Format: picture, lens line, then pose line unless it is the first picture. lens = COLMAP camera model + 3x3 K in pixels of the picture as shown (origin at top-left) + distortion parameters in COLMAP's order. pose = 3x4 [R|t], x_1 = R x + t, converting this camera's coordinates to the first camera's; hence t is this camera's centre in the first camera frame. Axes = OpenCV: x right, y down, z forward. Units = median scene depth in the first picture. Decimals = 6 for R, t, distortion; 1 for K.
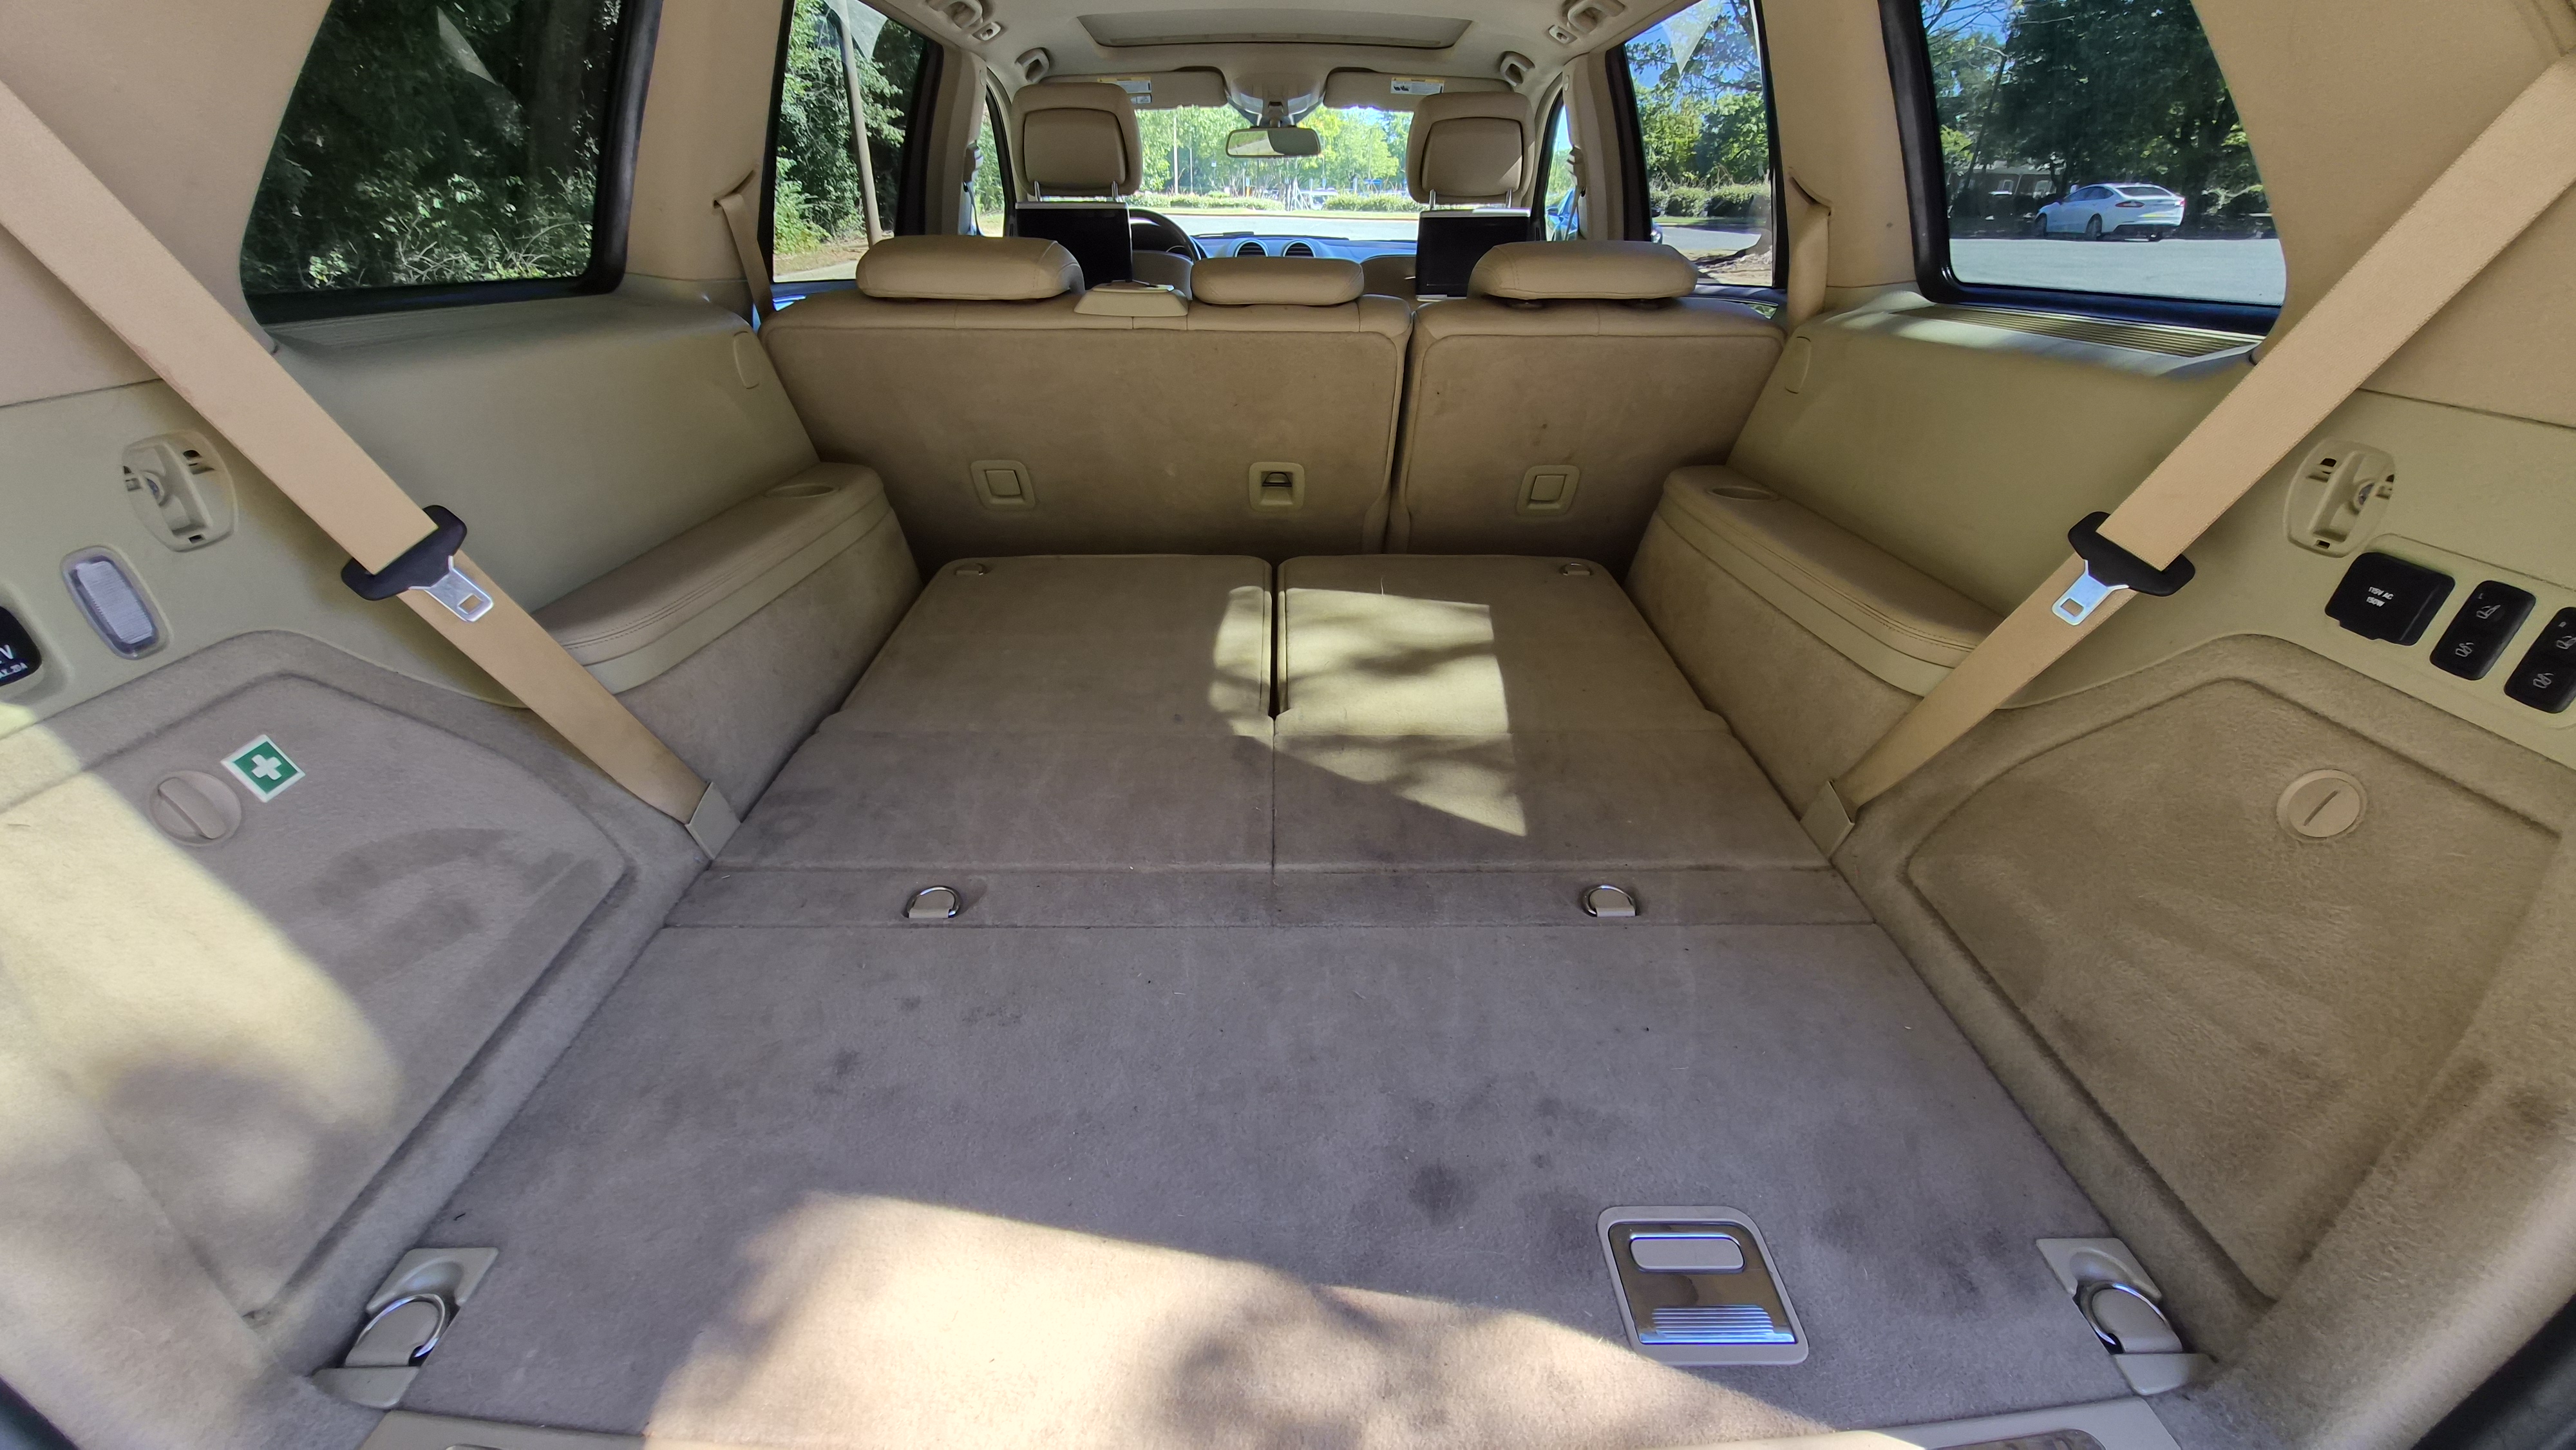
lens RADIAL K [[1007.4, 0, 1295.5], [0, 1007.4, 720.3], [0, 0, 1]] dist [0.006516, -0.000977]
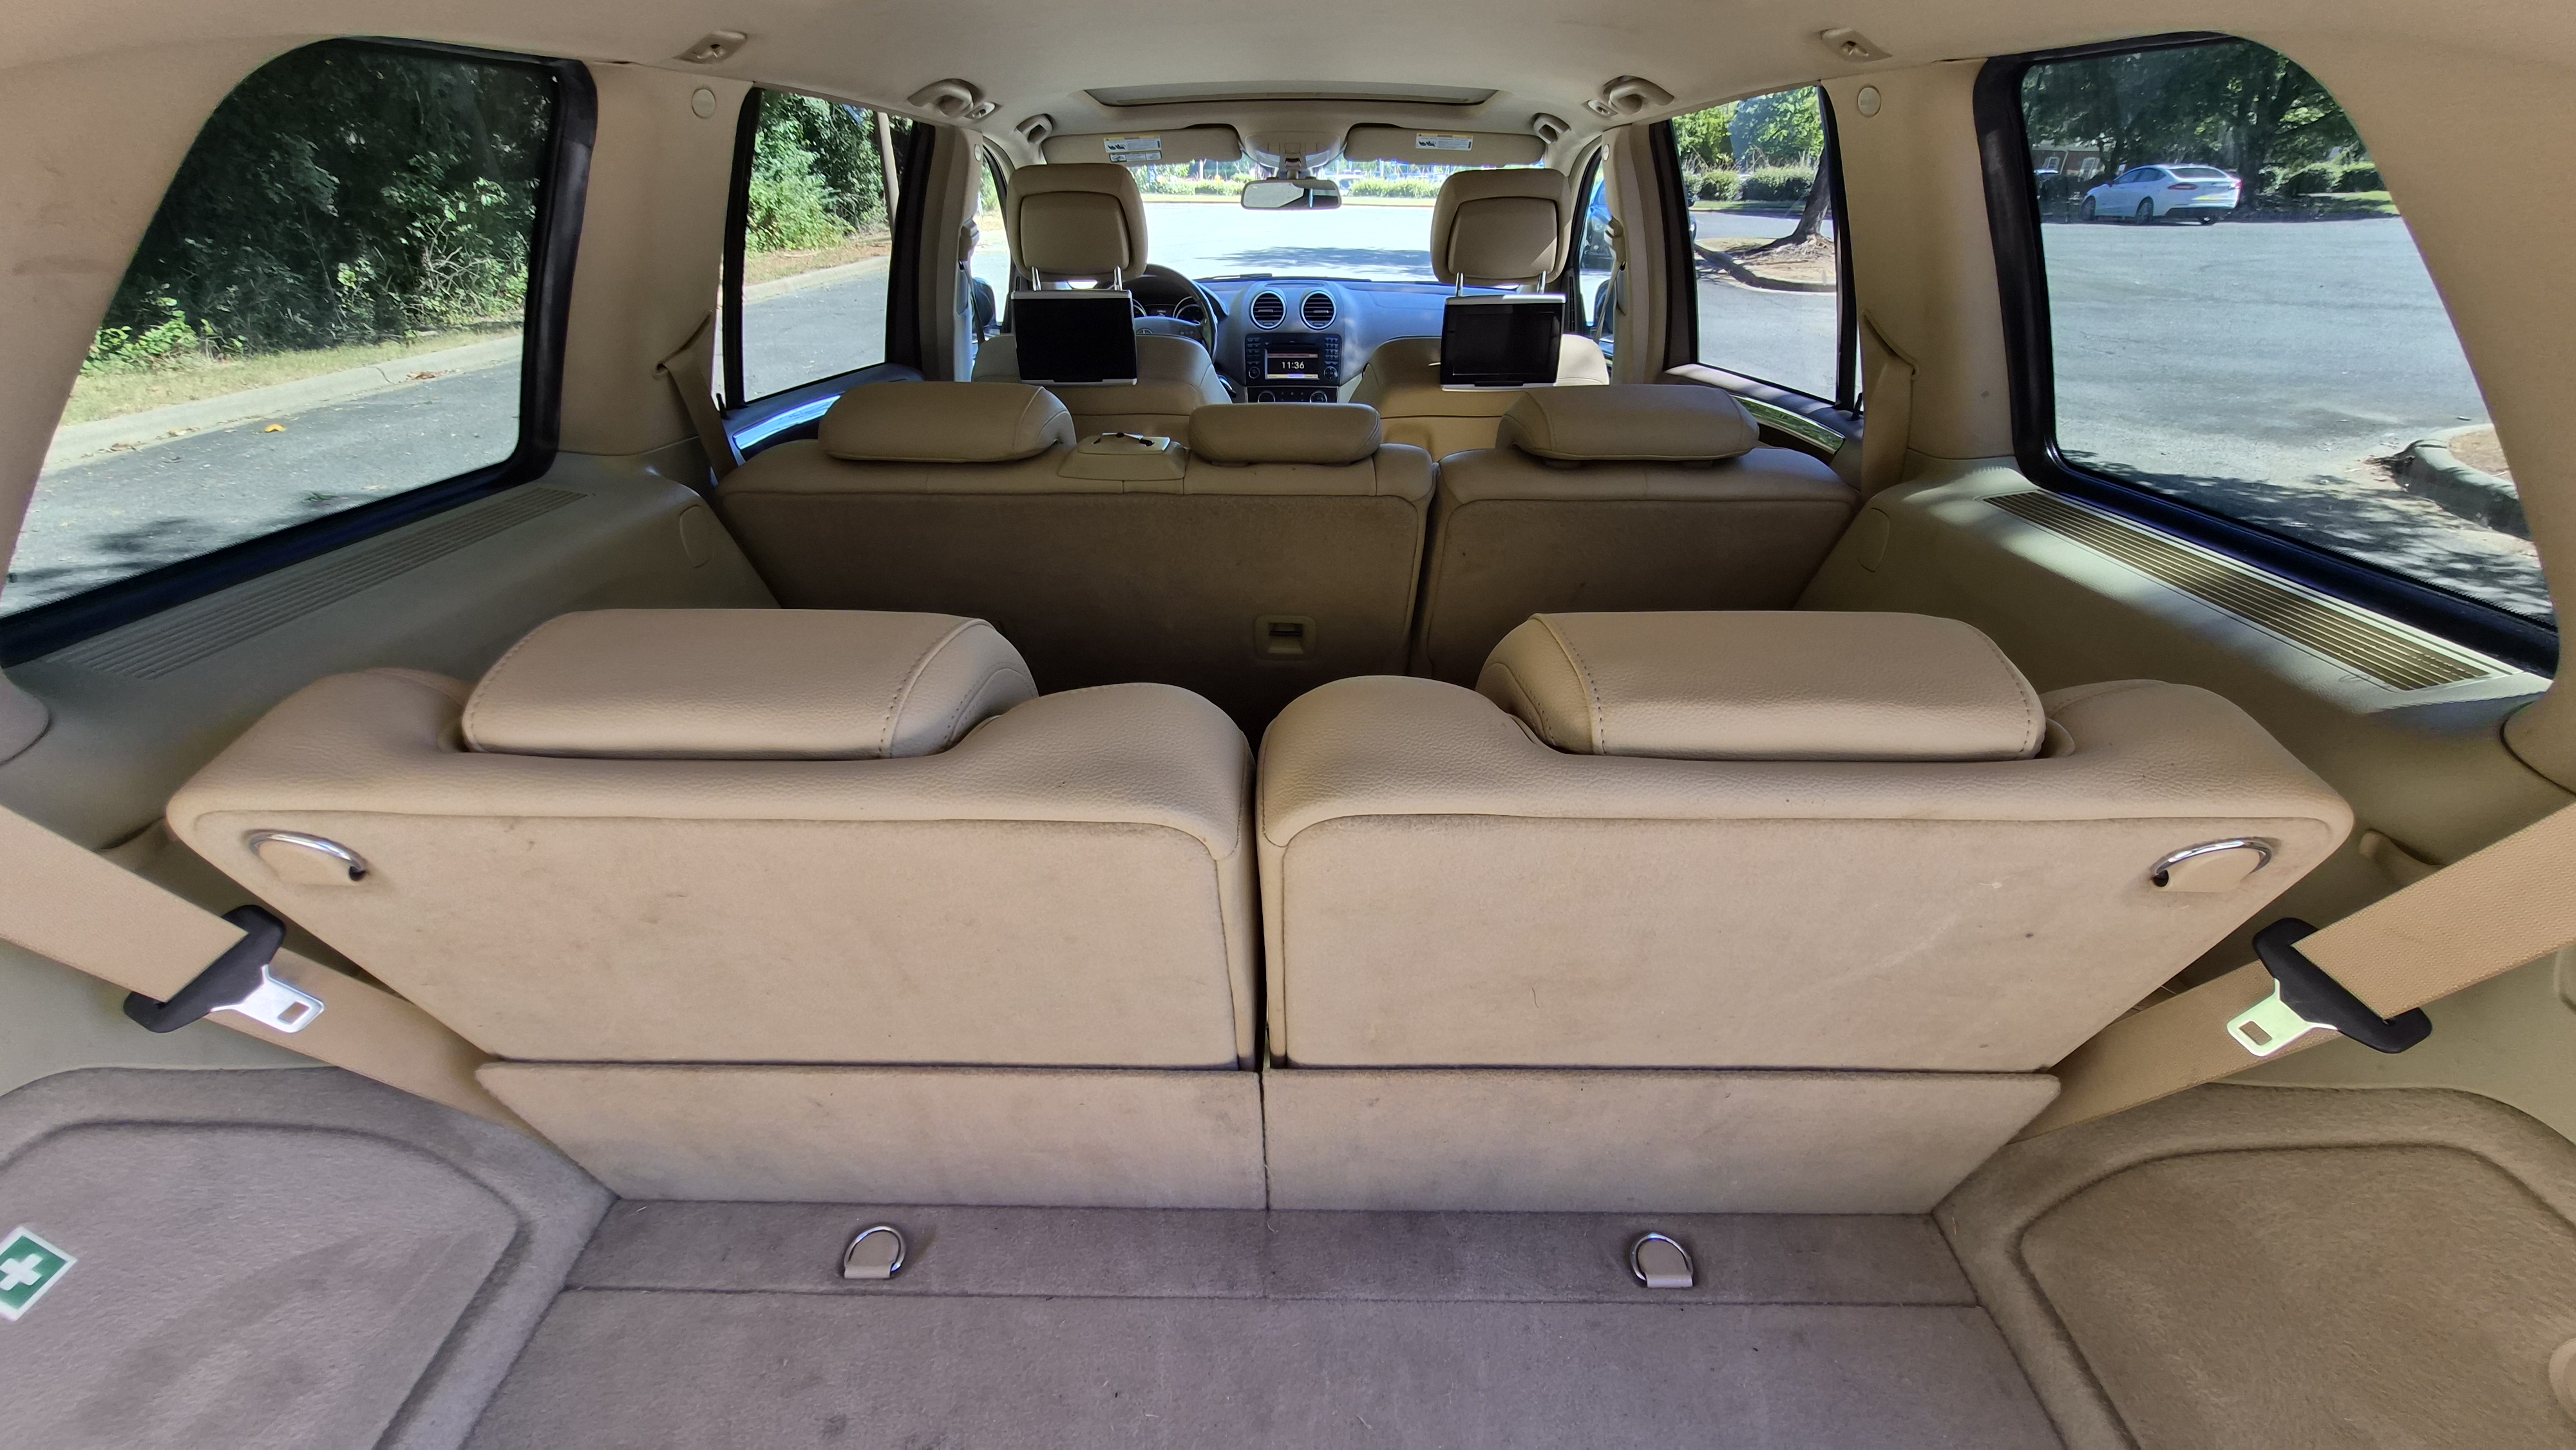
lens RADIAL K [[1007.4, 0, 1296.8], [0, 1007.4, 724.1], [0, 0, 1]] dist [0.006516, -0.000977]
pose [[0.999741, 0.004435, -0.022343, 0.009076], [-0.004073, 0.999860, 0.016207, -0.126427], [0.022412, -0.016111, 0.999619, 0.064694]]
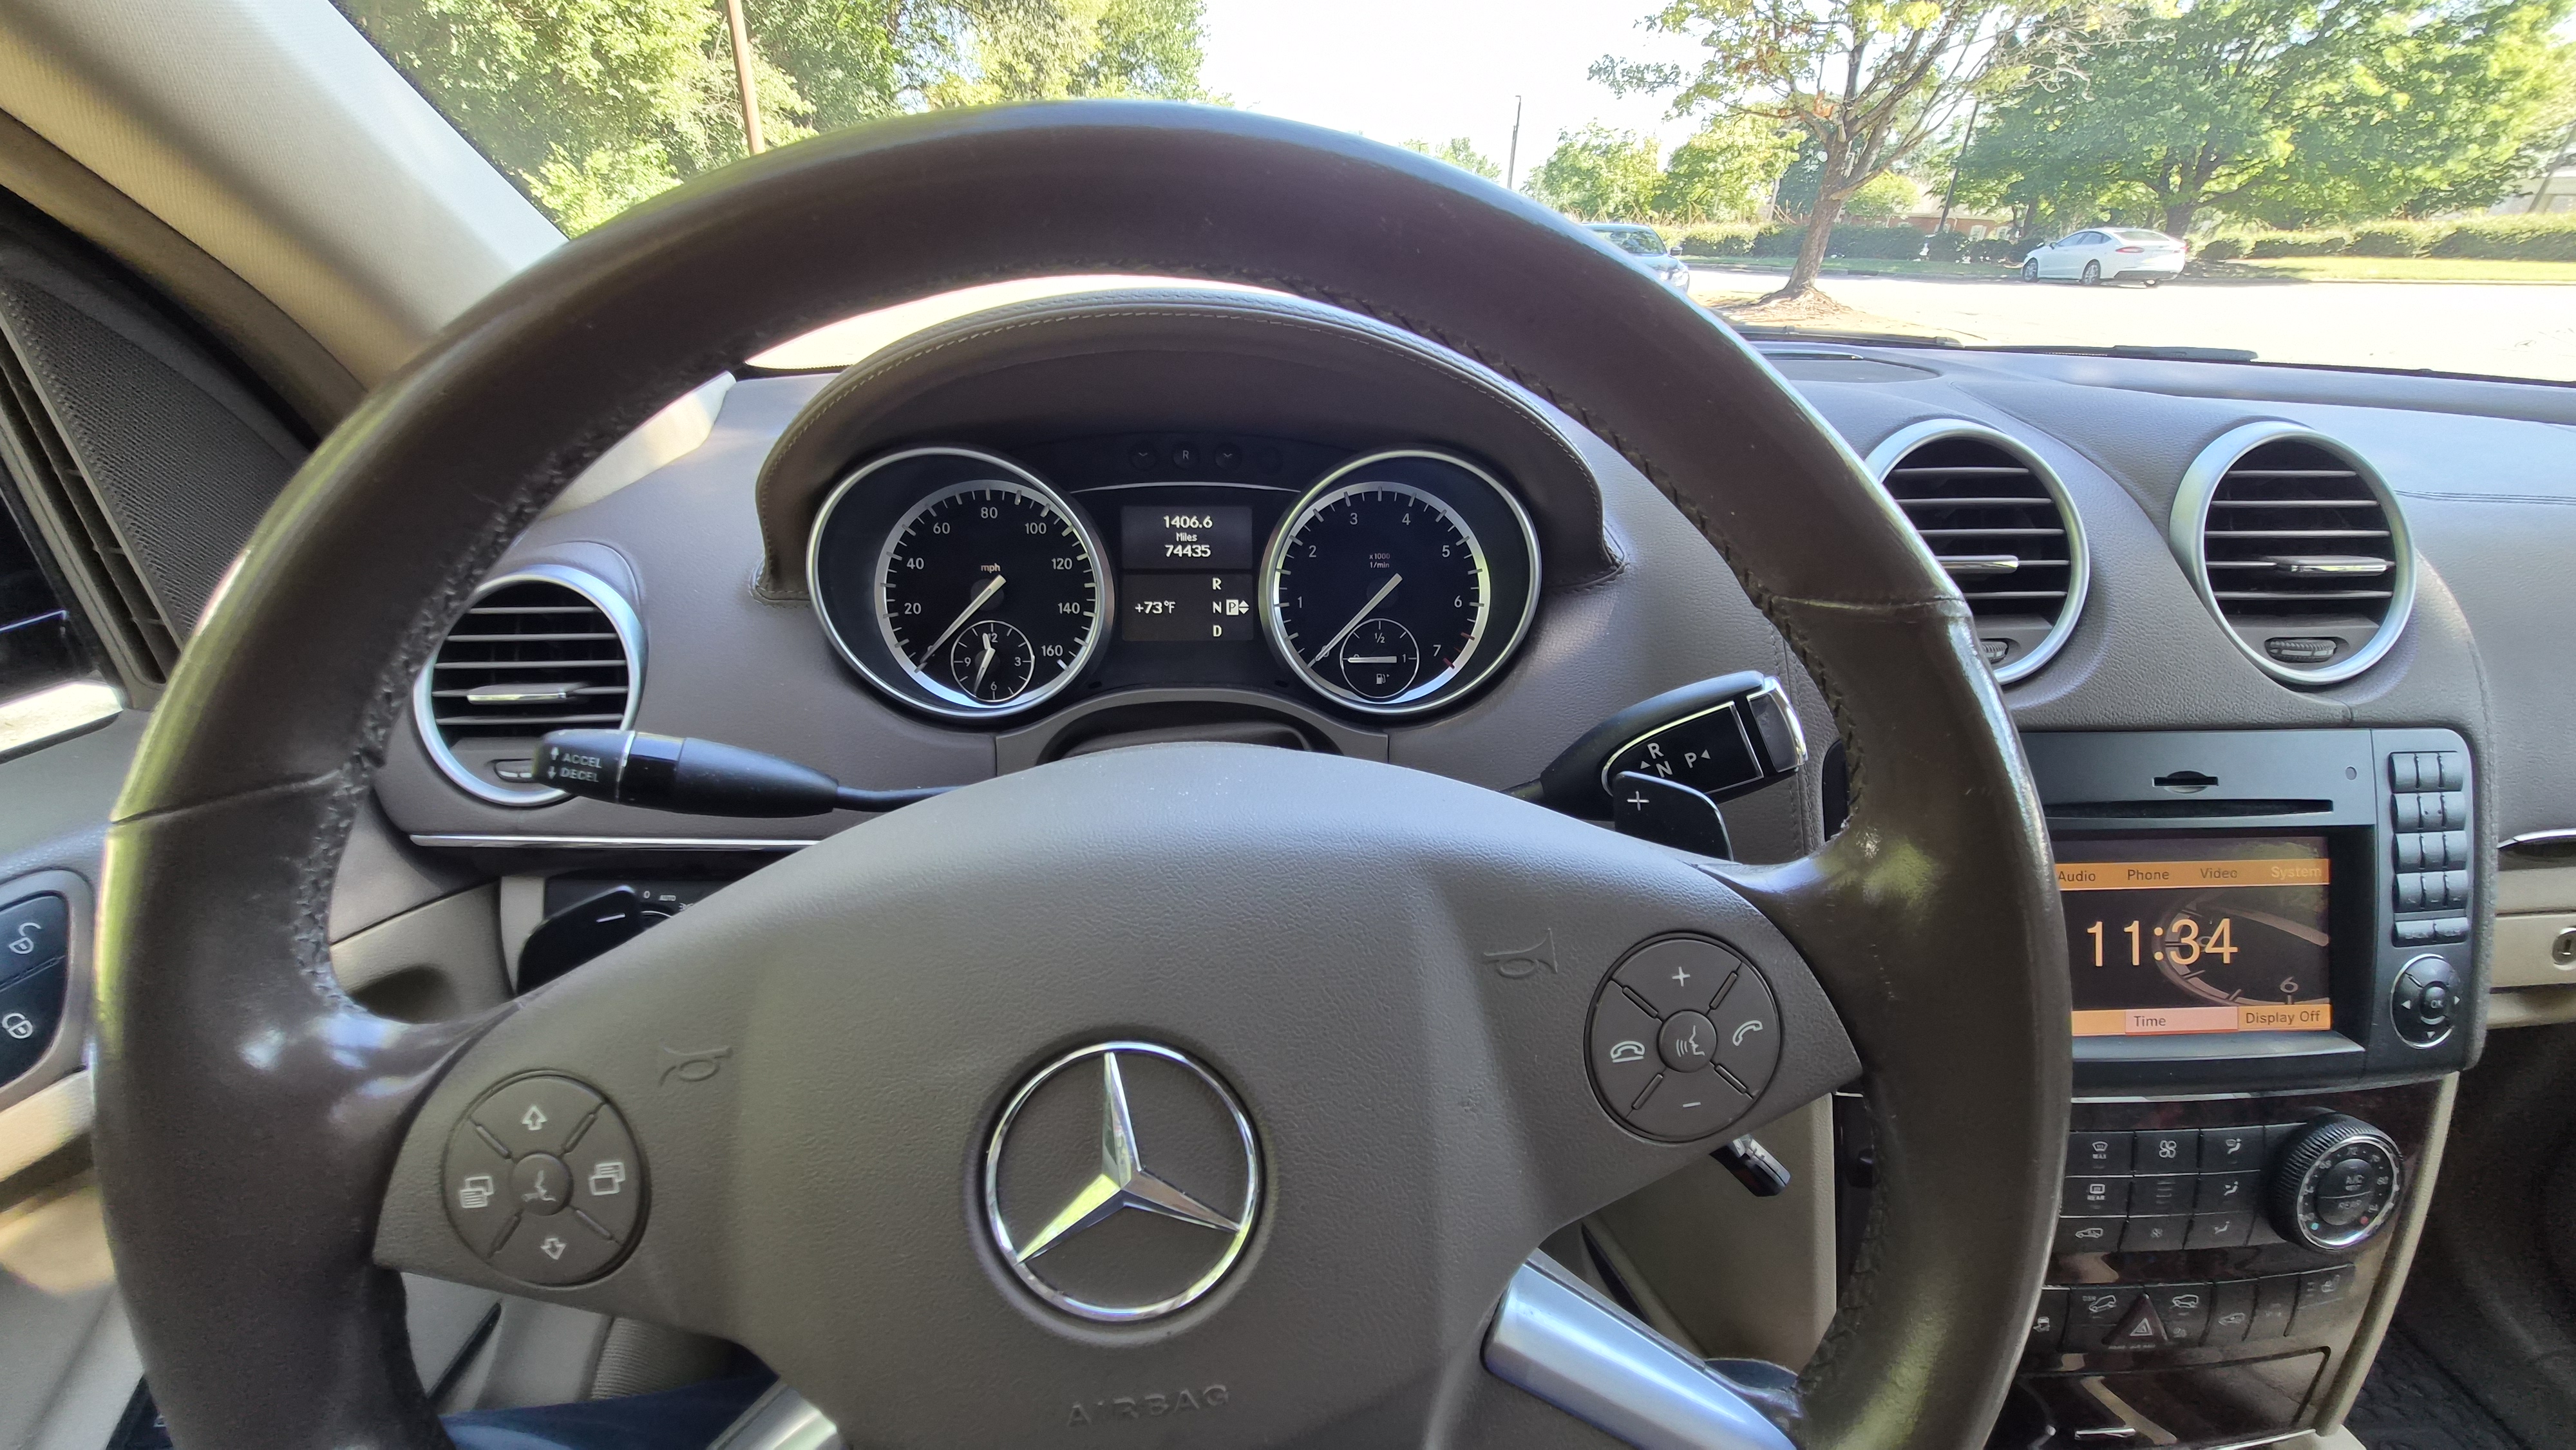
lens RADIAL K [[1007.4, 0, 1285.2], [0, 1007.4, 730.3], [0, 0, 1]] dist [0.006516, -0.000977]
pose [[0.999110, -0.008448, 0.041320, -0.246083], [0.009331, 0.999731, -0.021221, -0.733169], [-0.041130, 0.021587, 0.998921, 1.499700]]
